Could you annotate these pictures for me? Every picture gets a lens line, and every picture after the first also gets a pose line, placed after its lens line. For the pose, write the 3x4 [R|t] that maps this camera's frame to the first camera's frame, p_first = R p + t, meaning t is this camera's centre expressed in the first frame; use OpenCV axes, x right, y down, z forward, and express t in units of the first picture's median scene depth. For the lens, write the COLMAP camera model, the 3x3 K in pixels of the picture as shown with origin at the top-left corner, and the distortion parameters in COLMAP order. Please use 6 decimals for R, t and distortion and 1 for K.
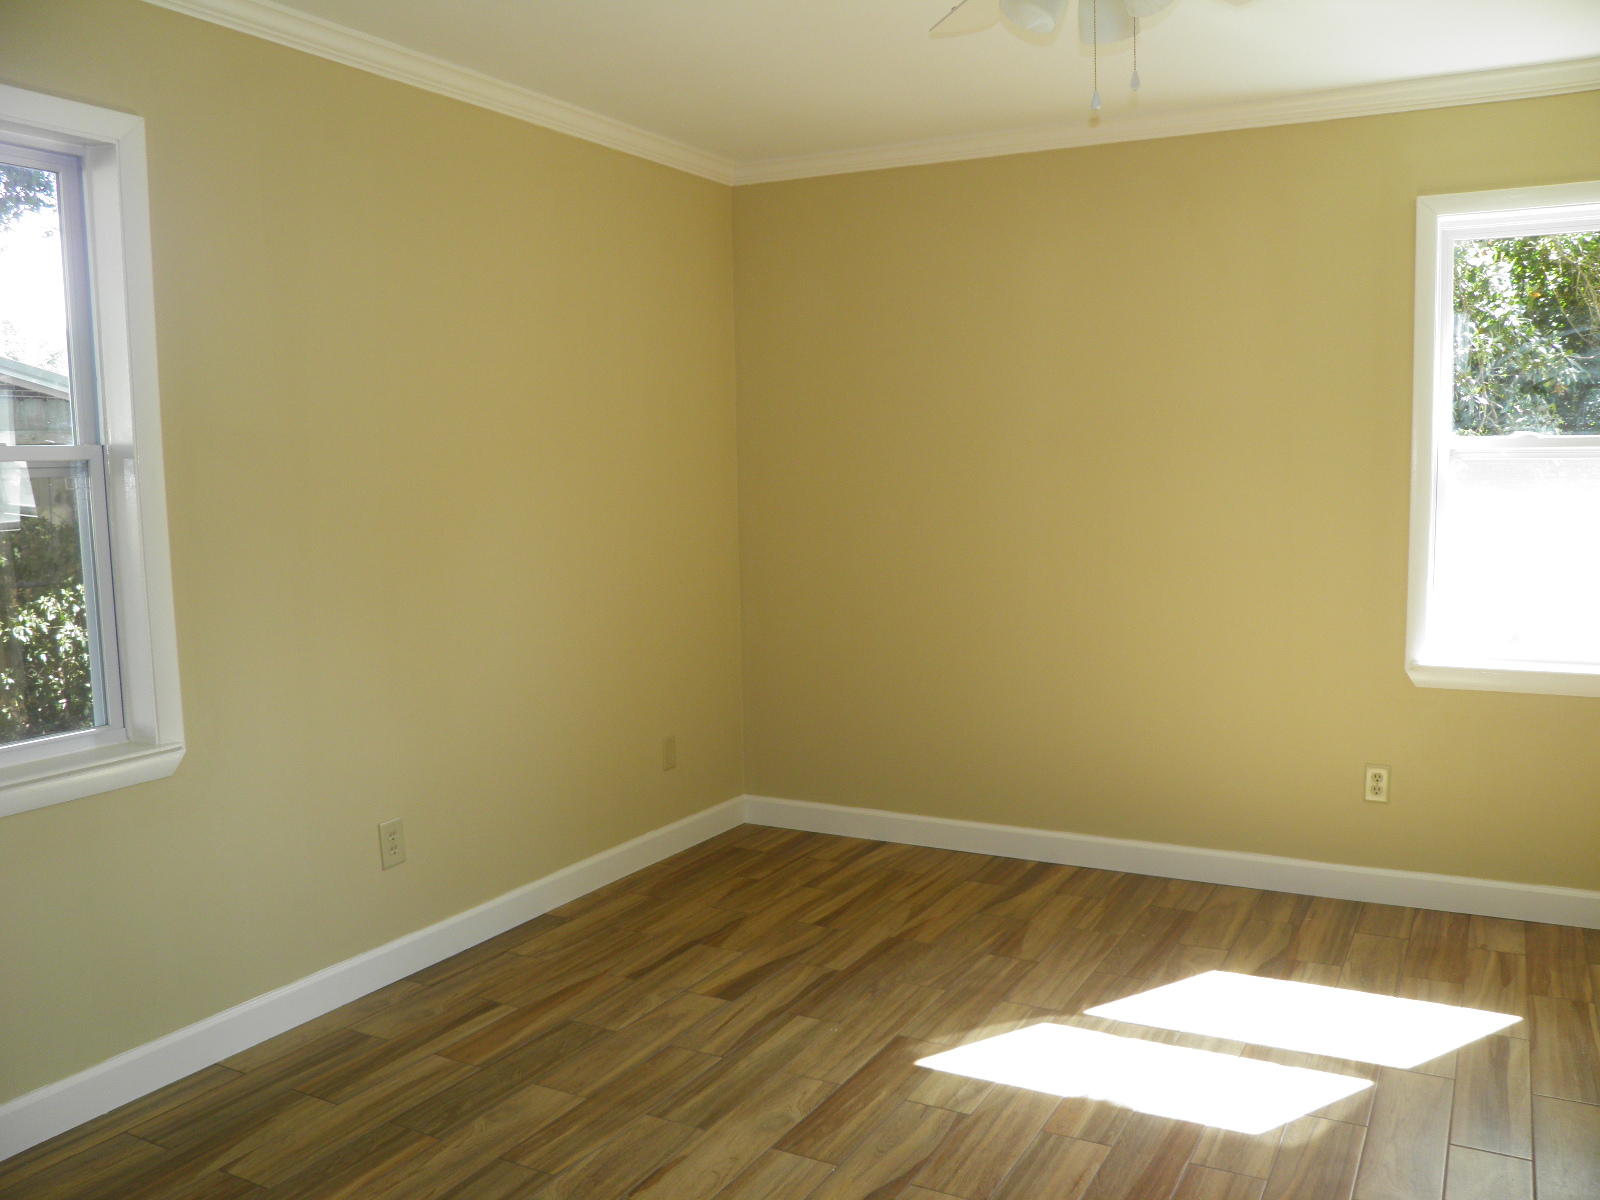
lens RADIAL K [[1326.8, 0, 784.2], [0, 1326.8, 601.8], [0, 0, 1]] dist [-0.150747, 0.102985]
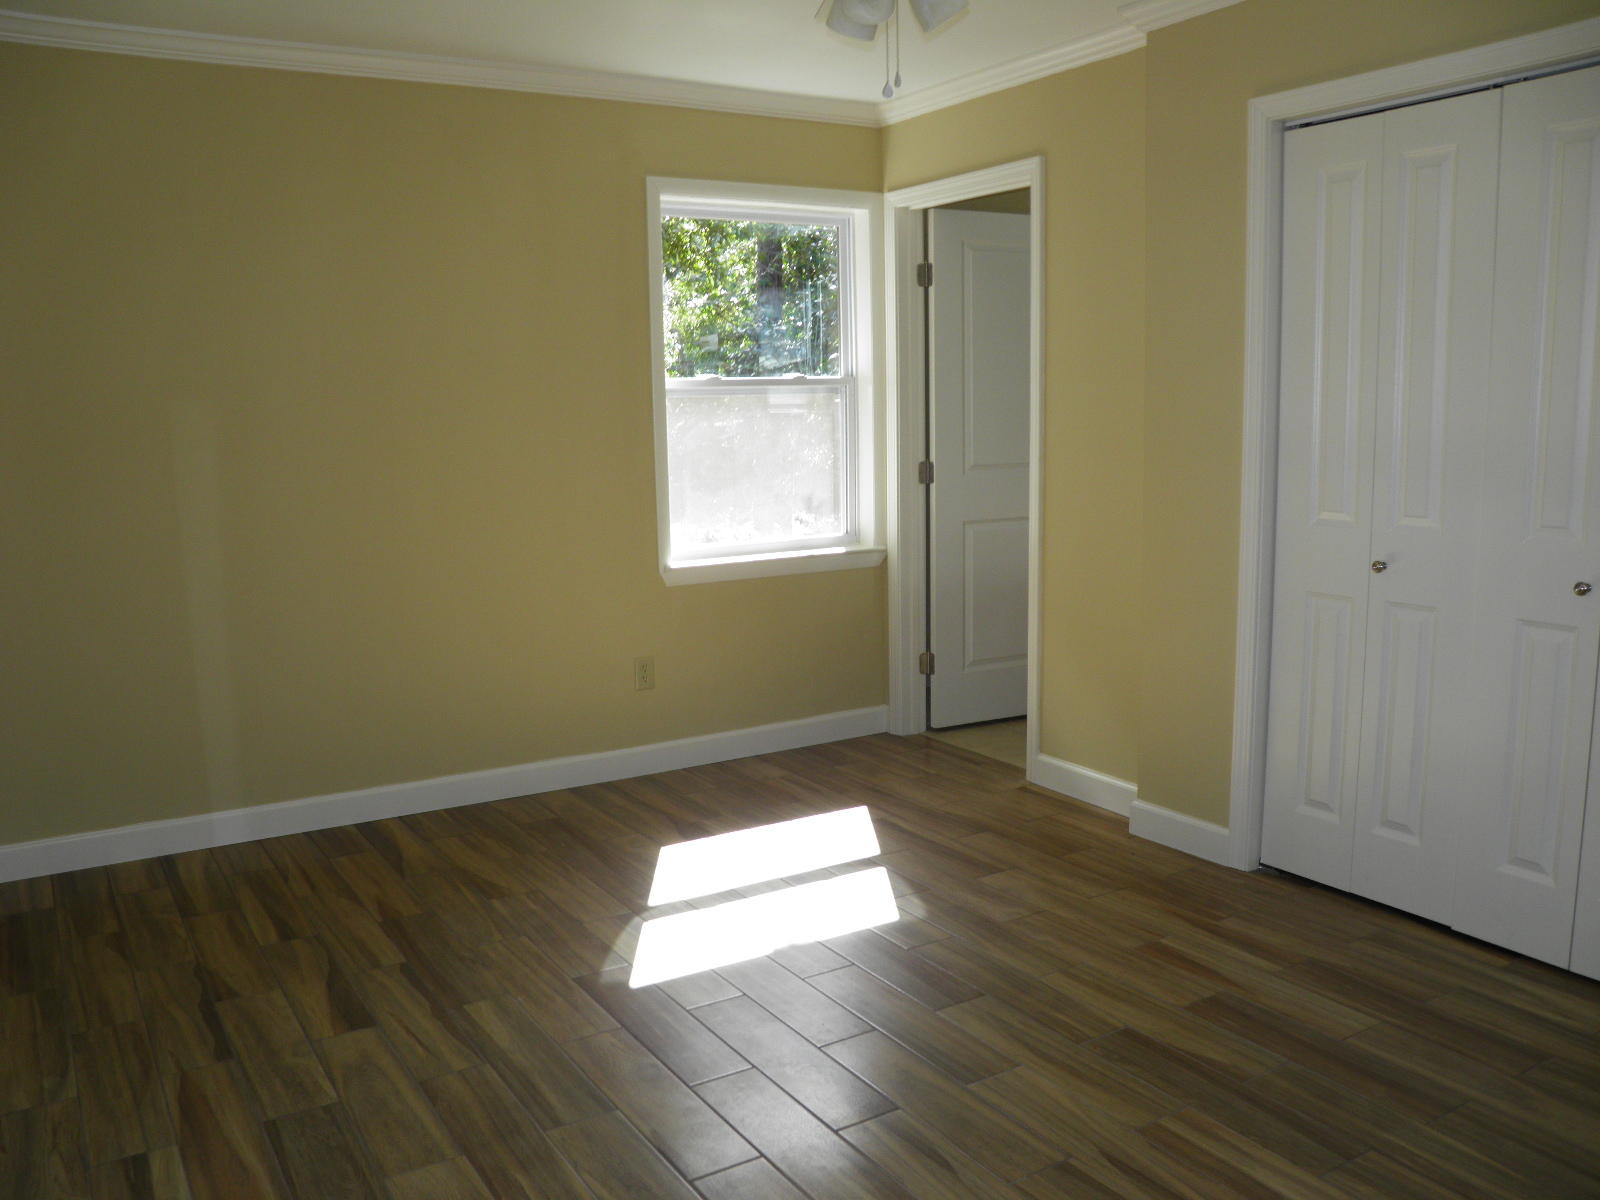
lens RADIAL K [[1326.8, 0, 795.8], [0, 1326.8, 601.7], [0, 0, 1]] dist [-0.150747, 0.102985]
pose [[0.490388, -0.126311, 0.862302, -0.558334], [0.100406, 0.991041, 0.088068, -0.018207], [-0.865701, 0.043393, 0.498677, 0.299627]]
